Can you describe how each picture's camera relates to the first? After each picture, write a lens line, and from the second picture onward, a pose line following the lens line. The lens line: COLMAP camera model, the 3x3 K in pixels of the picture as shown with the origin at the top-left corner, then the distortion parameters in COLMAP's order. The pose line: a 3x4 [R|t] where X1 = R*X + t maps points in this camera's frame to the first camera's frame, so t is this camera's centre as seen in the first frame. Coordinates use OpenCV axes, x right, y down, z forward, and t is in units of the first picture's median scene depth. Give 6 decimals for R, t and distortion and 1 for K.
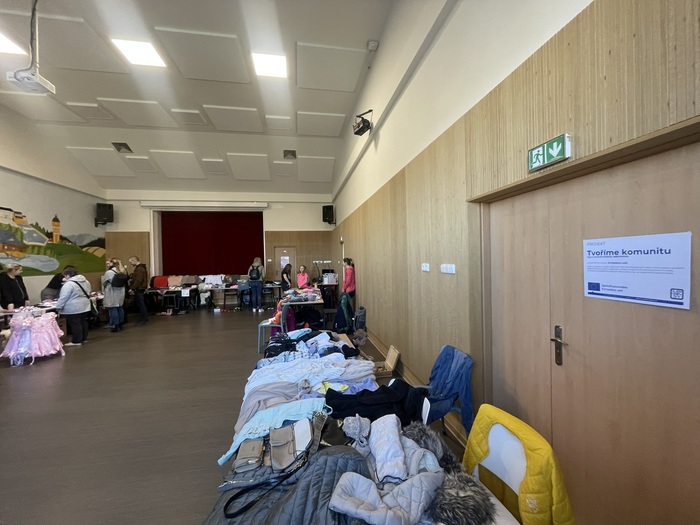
lens RADIAL K [[282.2, 0, 350.0], [0, 282.2, 262.5], [0, 0, 1]] dist [-0.001570, 0.000135]
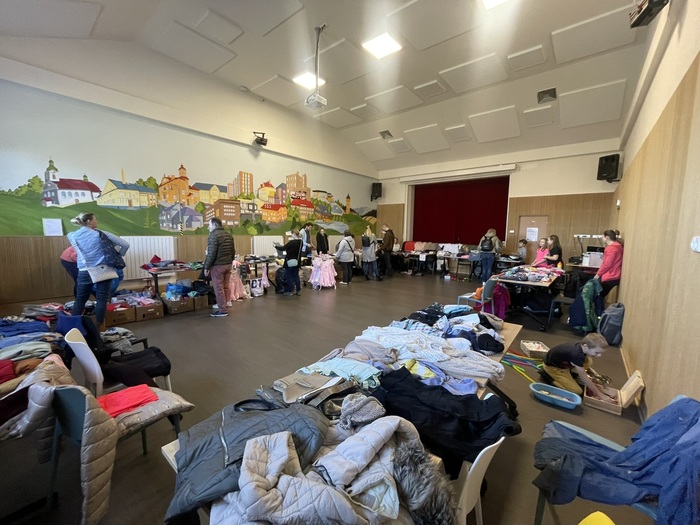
lens RADIAL K [[282.2, 0, 350.0], [0, 282.2, 262.5], [0, 0, 1]] dist [-0.001570, 0.000135]
pose [[0.640960, 0.119177, -0.758266, 0.084287], [-0.042292, 0.991856, 0.120141, 0.004899], [0.766409, -0.044937, 0.640779, 0.060595]]
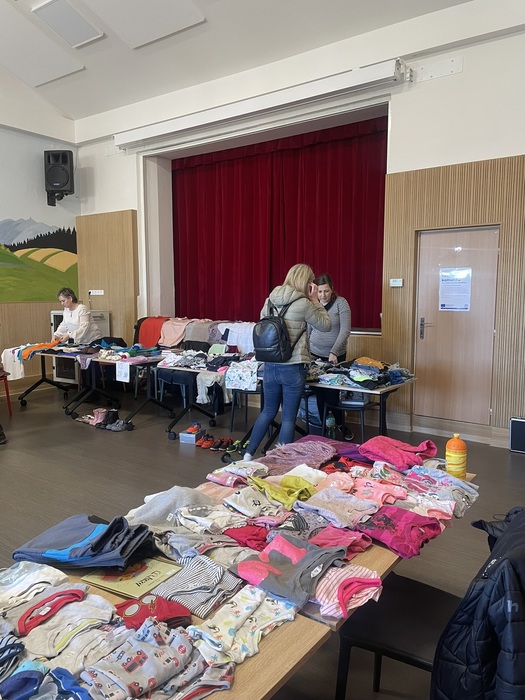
lens RADIAL K [[542.6, 0, 262.5], [0, 542.6, 350.0], [0, 0, 1]] dist [0.007383, 0.001913]
pose [[0.686752, 0.098906, -0.720132, 0.013864], [-0.025187, 0.993343, 0.112410, 0.002326], [0.726456, -0.059060, 0.684671, 0.670981]]
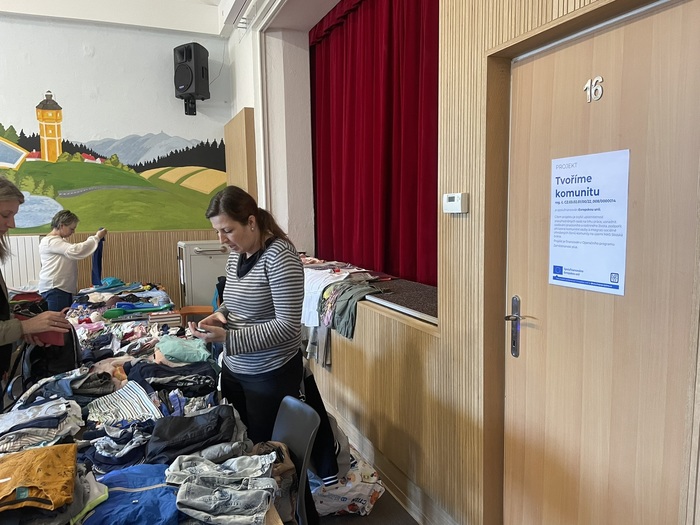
lens RADIAL K [[542.6, 0, 350.0], [0, 542.6, 262.5], [0, 0, 1]] dist [0.007383, 0.001913]
pose [[0.208458, 0.110763, -0.971739, -0.114912], [-0.004108, 0.993657, 0.112380, -0.009389], [0.978023, -0.019435, 0.207591, 1.136197]]
